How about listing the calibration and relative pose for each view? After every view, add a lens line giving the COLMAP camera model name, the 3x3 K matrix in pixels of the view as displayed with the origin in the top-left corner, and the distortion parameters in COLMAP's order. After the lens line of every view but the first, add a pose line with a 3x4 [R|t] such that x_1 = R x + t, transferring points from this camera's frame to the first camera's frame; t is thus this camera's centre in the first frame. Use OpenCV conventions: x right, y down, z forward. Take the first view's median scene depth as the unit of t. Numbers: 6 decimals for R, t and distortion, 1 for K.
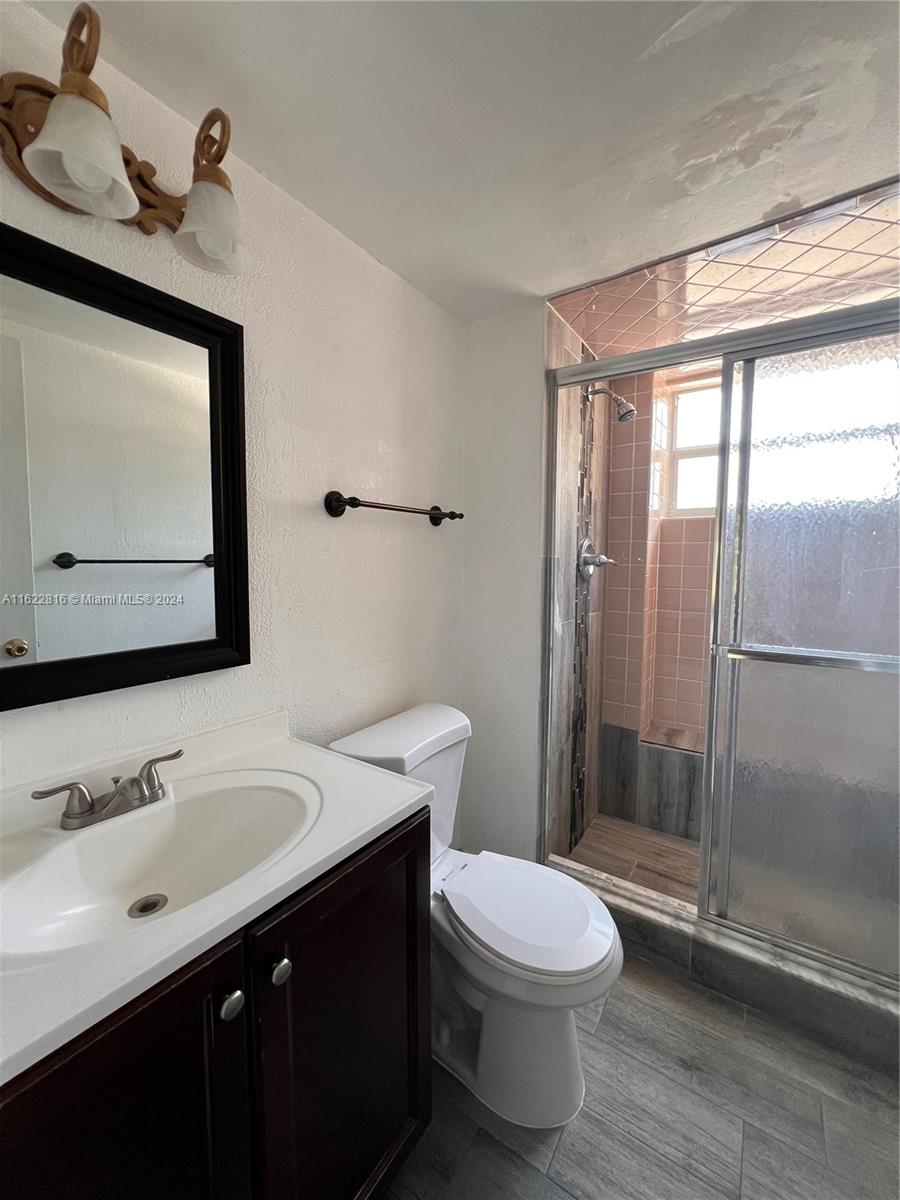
lens RADIAL K [[483.4, 0, 456.0], [0, 483.4, 596.9], [0, 0, 1]] dist [-0.001260, -0.000514]
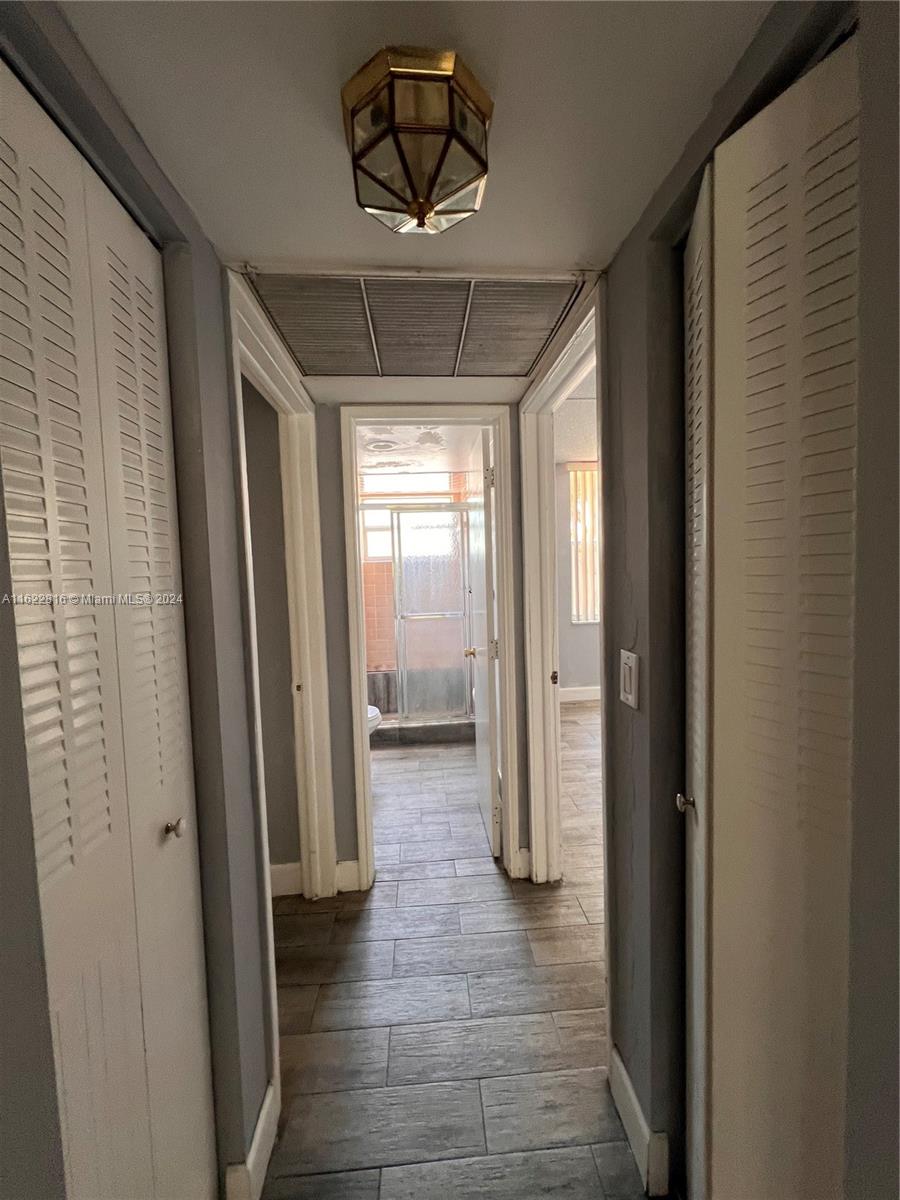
lens RADIAL K [[483.4, 0, 452.2], [0, 483.4, 599.4], [0, 0, 1]] dist [-0.001260, -0.000514]
pose [[0.786808, -0.071956, 0.612988, -0.585895], [0.082714, 0.996515, 0.010808, 0.003101], [-0.611630, 0.042199, 0.790018, -0.896236]]
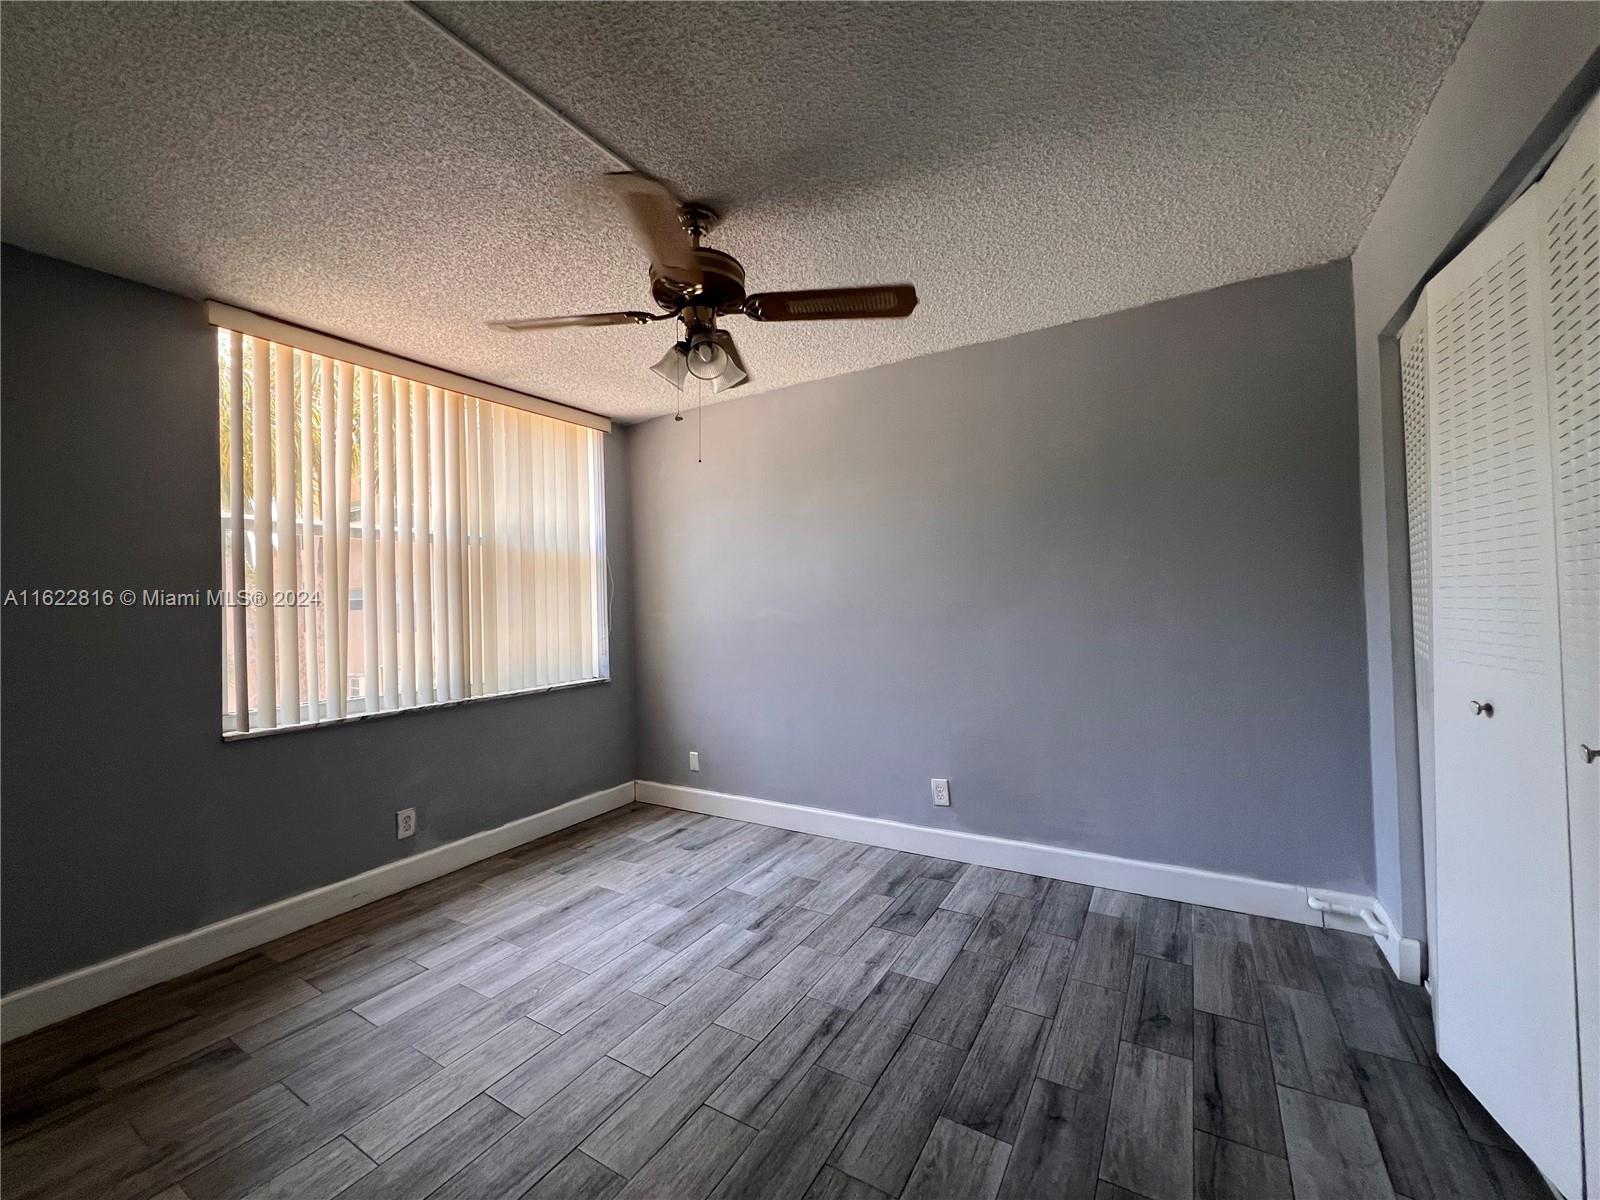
lens RADIAL K [[644.5, 0, 798.6], [0, 644.5, 599.0], [0, 0, 1]] dist [-0.001260, -0.000514]
pose [[-0.054597, 0.001131, 0.998508, 0.099268], [0.095828, 0.995389, 0.004112, 0.038481], [-0.993900, 0.095909, -0.054454, -0.374814]]
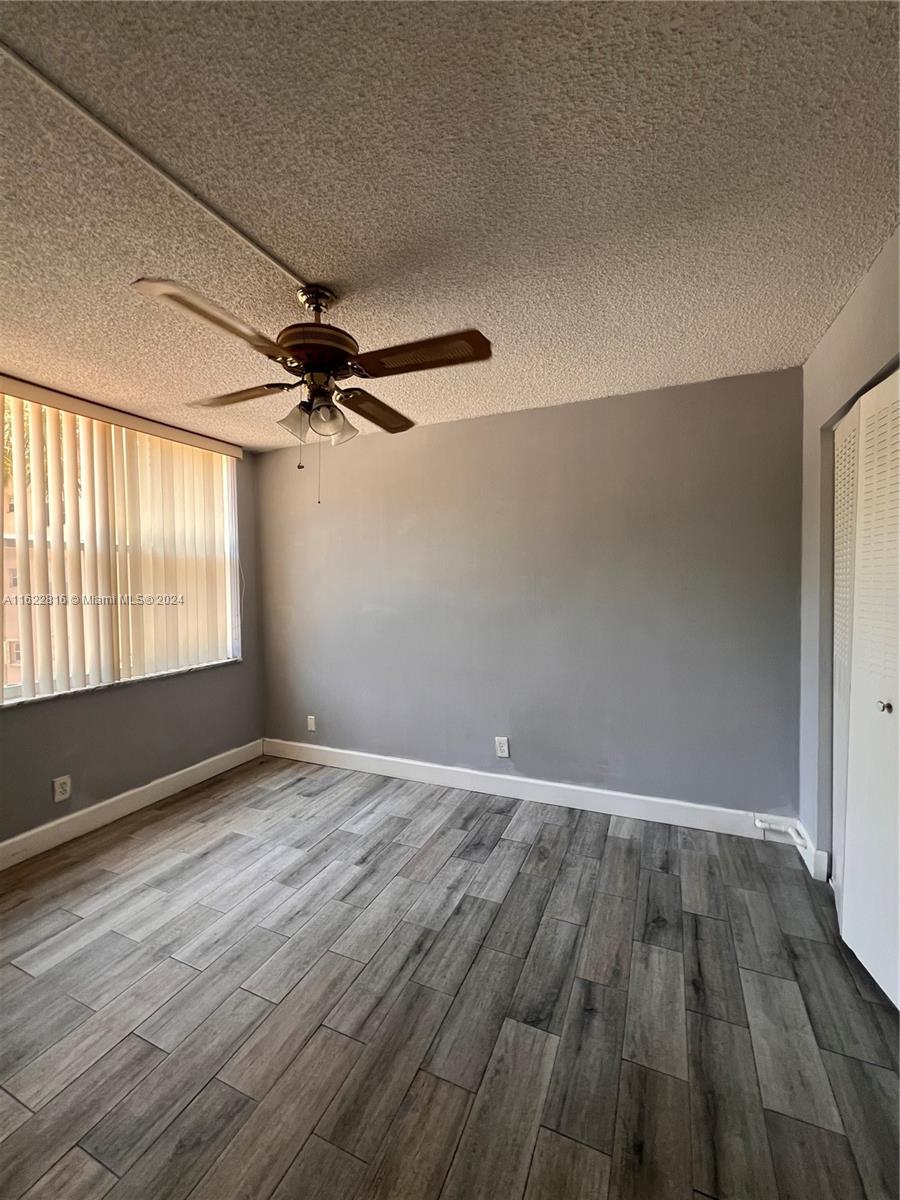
lens RADIAL K [[483.4, 0, 455.7], [0, 483.4, 600.3], [0, 0, 1]] dist [-0.001260, -0.000514]
pose [[-0.185064, -0.041212, 0.981862, 0.151848], [0.078389, 0.995318, 0.056552, -0.025308], [-0.979595, 0.087432, -0.180967, -0.368209]]
